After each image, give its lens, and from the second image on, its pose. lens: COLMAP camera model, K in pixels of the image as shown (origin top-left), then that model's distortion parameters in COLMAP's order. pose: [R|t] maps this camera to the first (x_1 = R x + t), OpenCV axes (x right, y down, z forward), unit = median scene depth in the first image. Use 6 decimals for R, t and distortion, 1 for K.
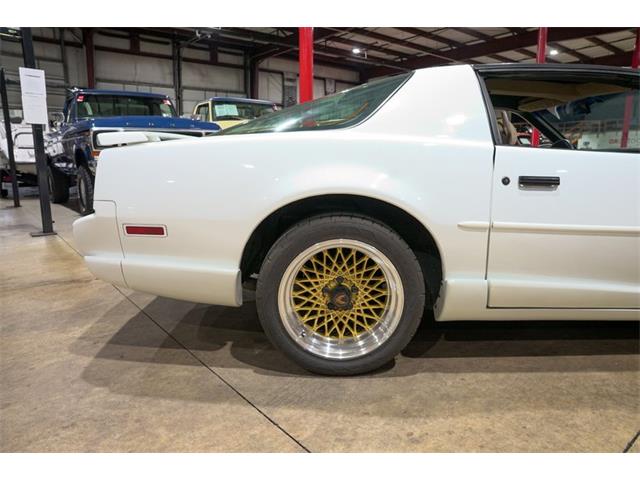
lens RADIAL K [[435.4, 0, 319.5], [0, 435.4, 244.3], [0, 0, 1]] dist [-0.099460, 0.050871]
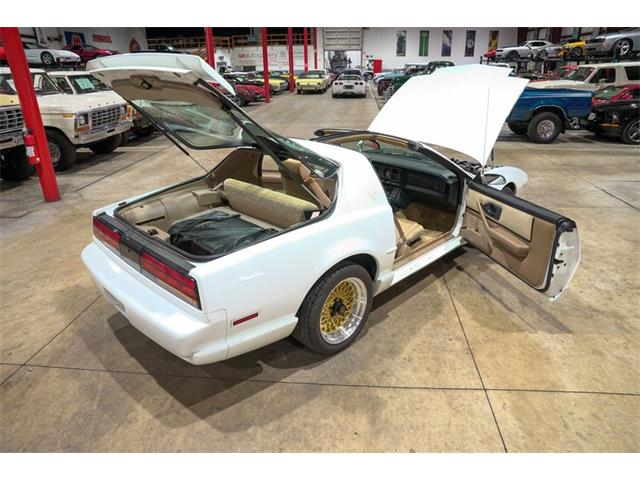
lens RADIAL K [[435.4, 0, 324.8], [0, 435.4, 240.6], [0, 0, 1]] dist [-0.099460, 0.050871]
pose [[0.690483, -0.281459, 0.666344, -0.984058], [0.145443, 0.956401, 0.253264, -0.537583], [-0.708576, -0.077959, 0.701315, -0.150919]]
